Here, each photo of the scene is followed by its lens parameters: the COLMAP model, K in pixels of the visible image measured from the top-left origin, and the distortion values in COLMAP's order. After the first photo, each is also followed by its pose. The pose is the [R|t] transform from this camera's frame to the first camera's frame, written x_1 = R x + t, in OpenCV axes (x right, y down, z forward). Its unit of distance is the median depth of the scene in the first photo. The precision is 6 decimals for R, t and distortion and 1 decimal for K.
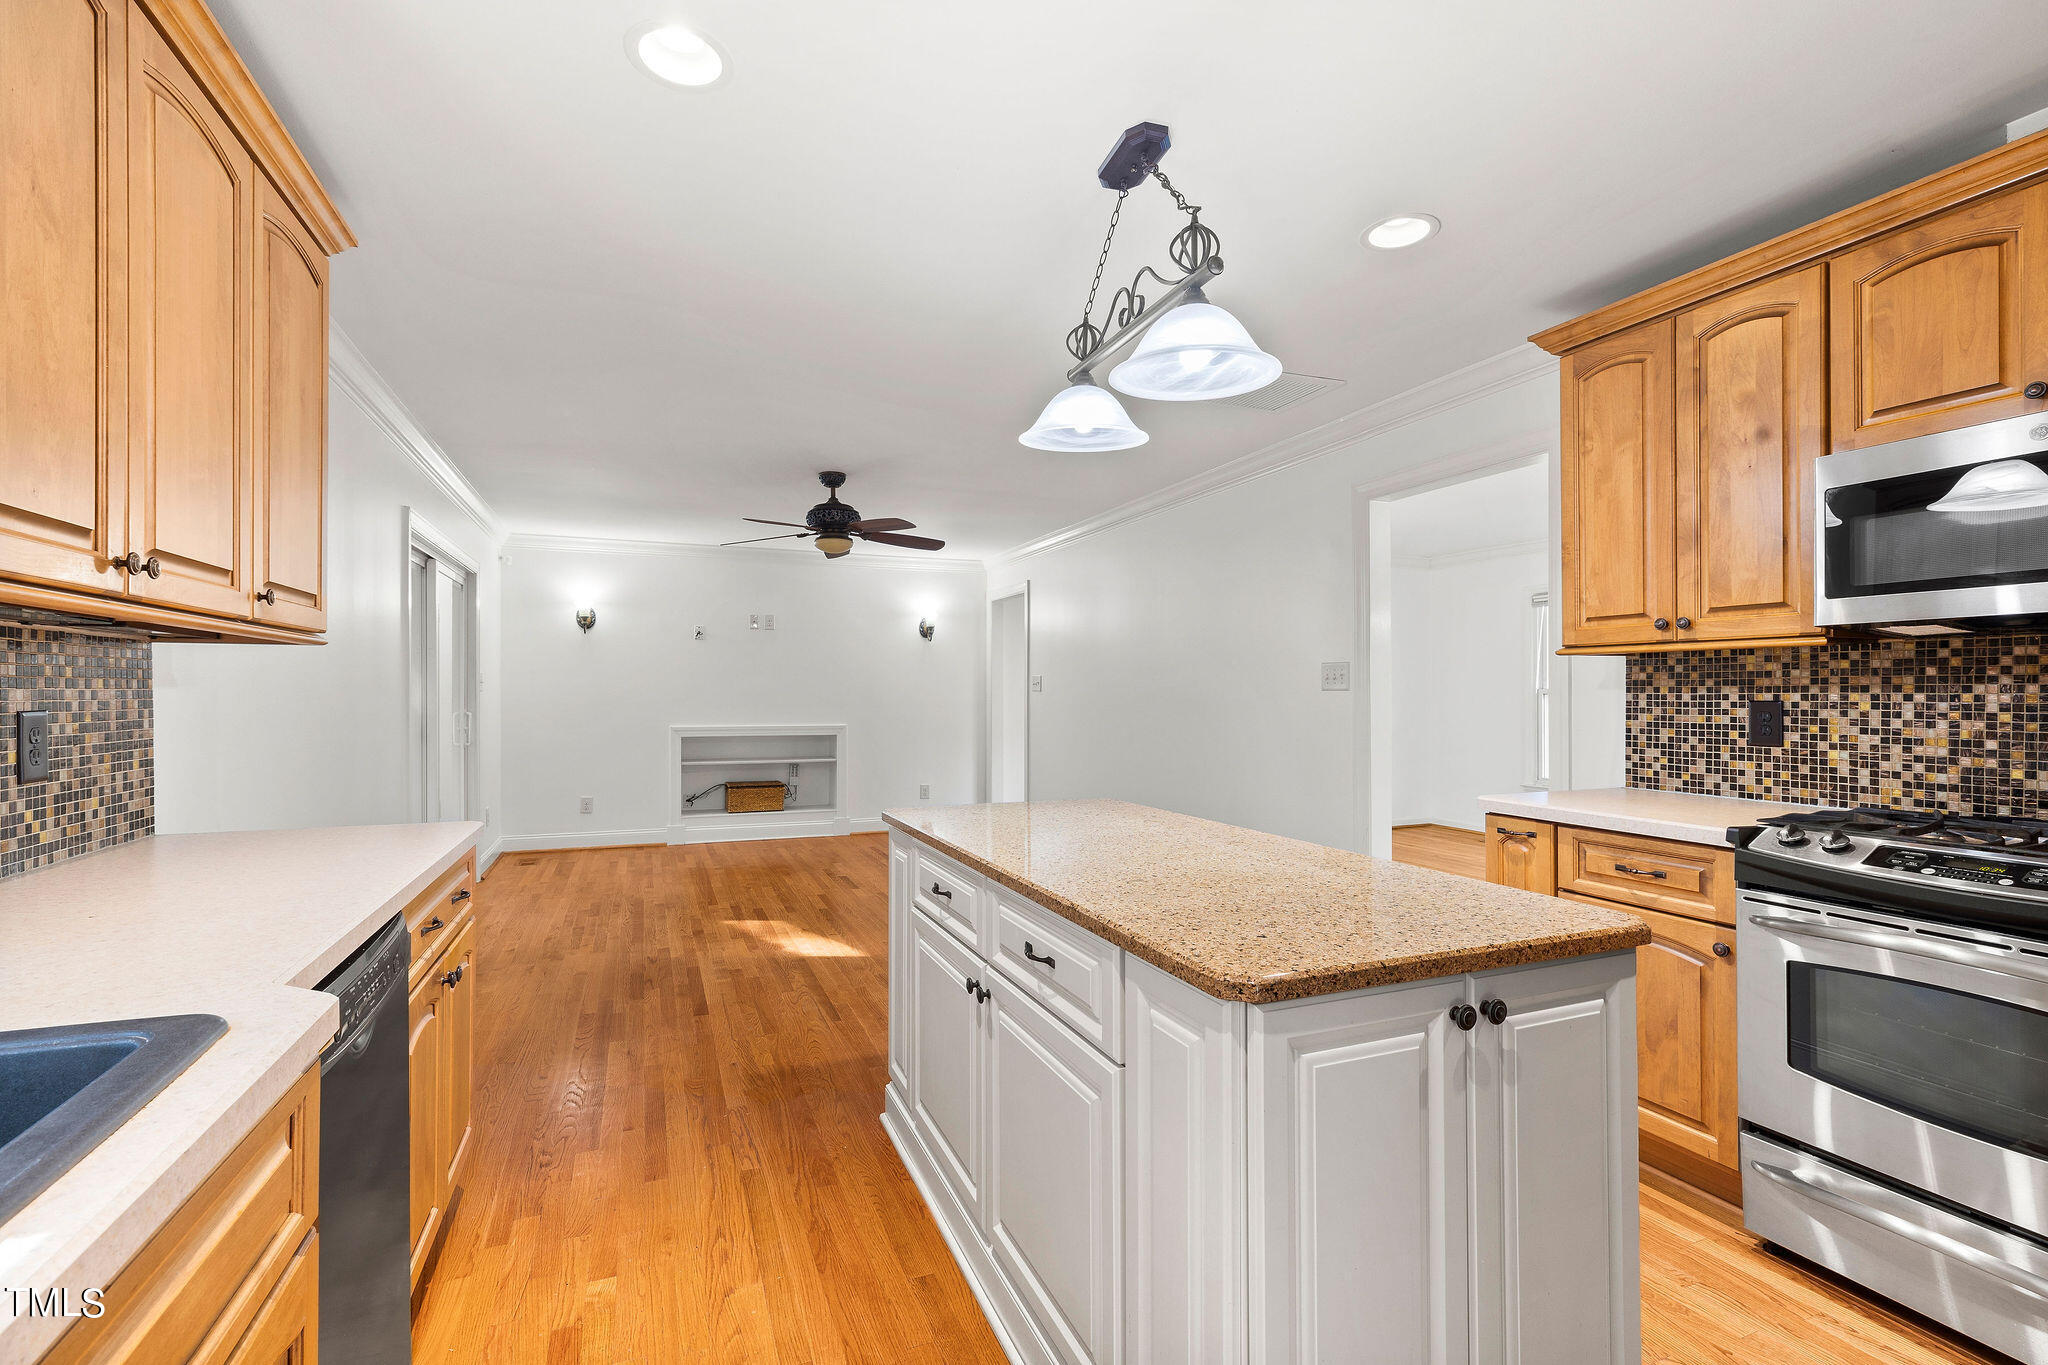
lens RADIAL K [[920.6, 0, 1020.8], [0, 920.6, 694.8], [0, 0, 1]] dist [0.004488, 0.000767]
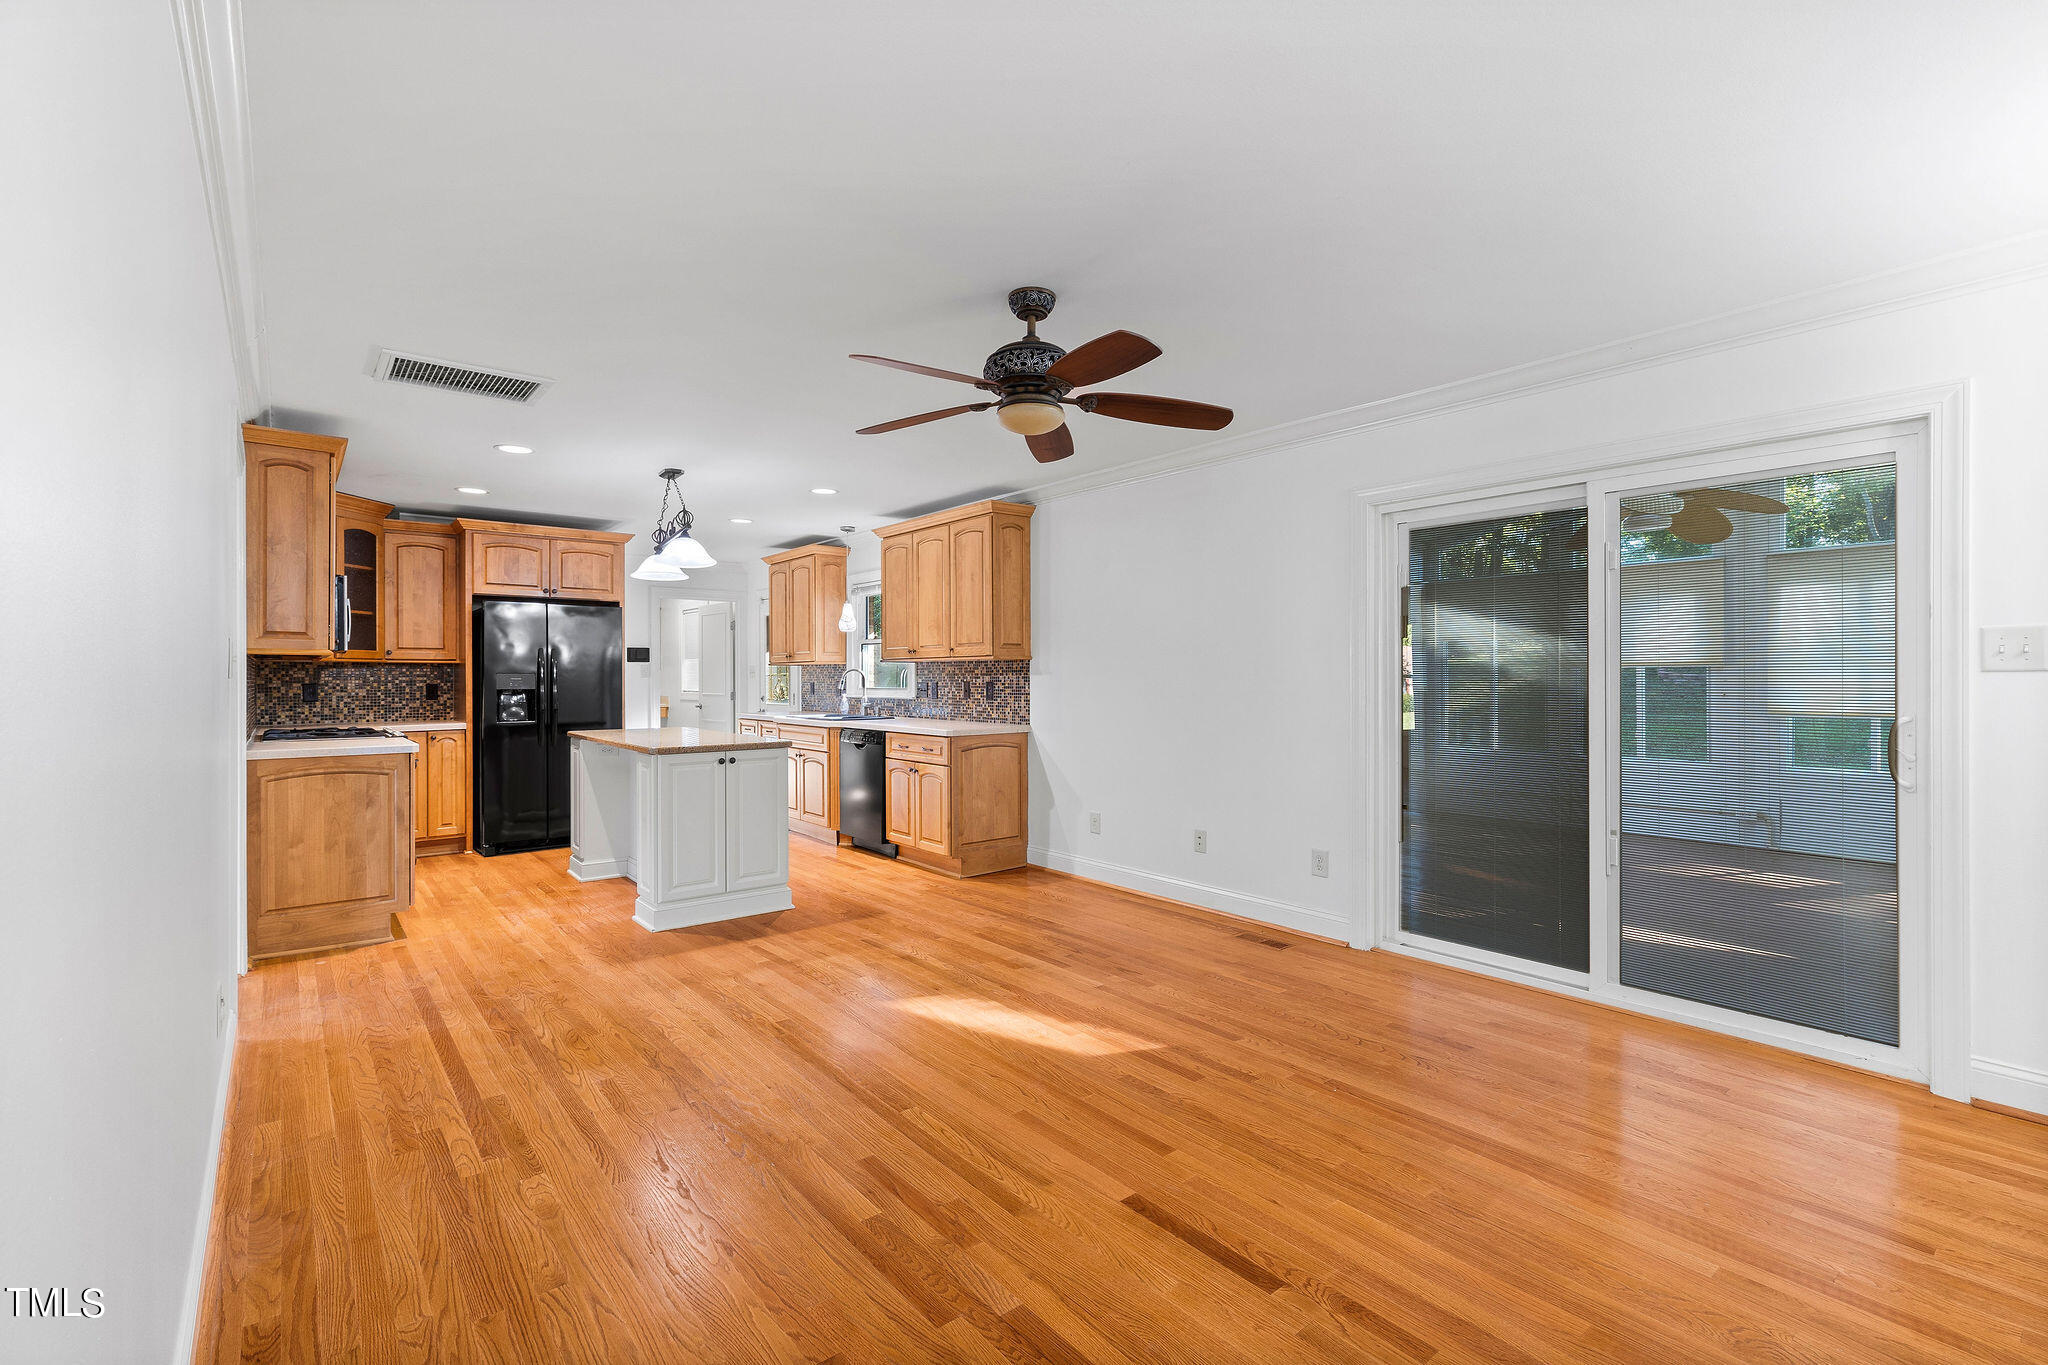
lens RADIAL K [[920.6, 0, 1016.2], [0, 920.6, 680.3], [0, 0, 1]] dist [0.004488, 0.000767]
pose [[-0.959699, 0.005023, -0.280985, -0.061724], [0.002700, 0.999959, 0.008654, -0.013030], [0.281017, 0.007546, -0.959673, 2.867118]]
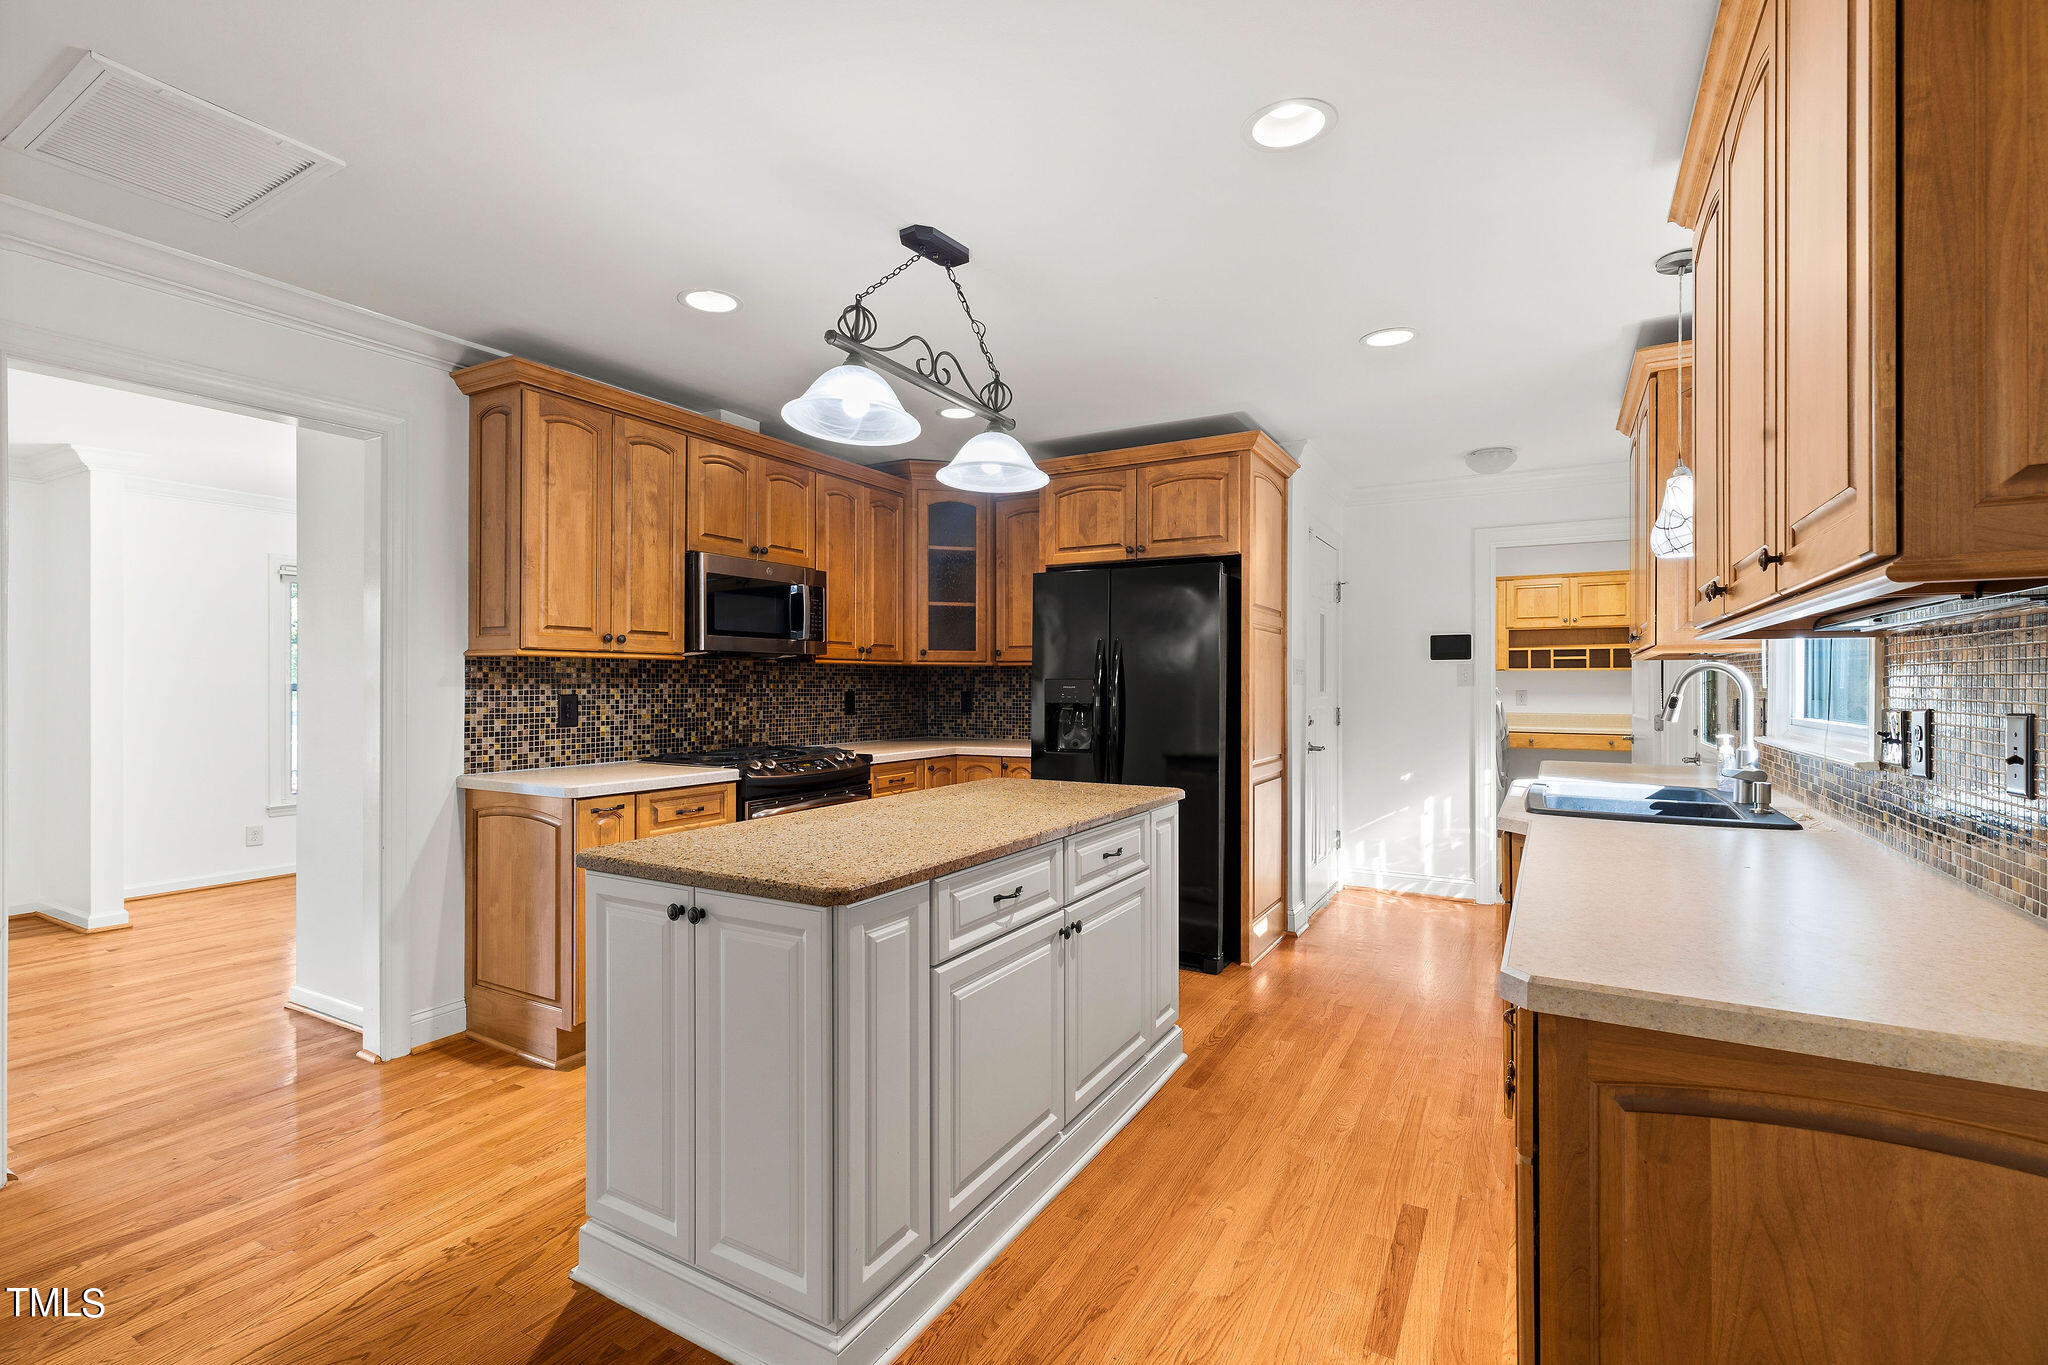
lens RADIAL K [[920.6, 0, 1014.4], [0, 920.6, 682.9], [0, 0, 1]] dist [0.004488, 0.000767]
pose [[-0.605653, 0.001698, 0.795727, -0.683159], [0.004201, 0.999991, 0.001063, -0.009336], [-0.795718, 0.003987, -0.605654, 1.250385]]
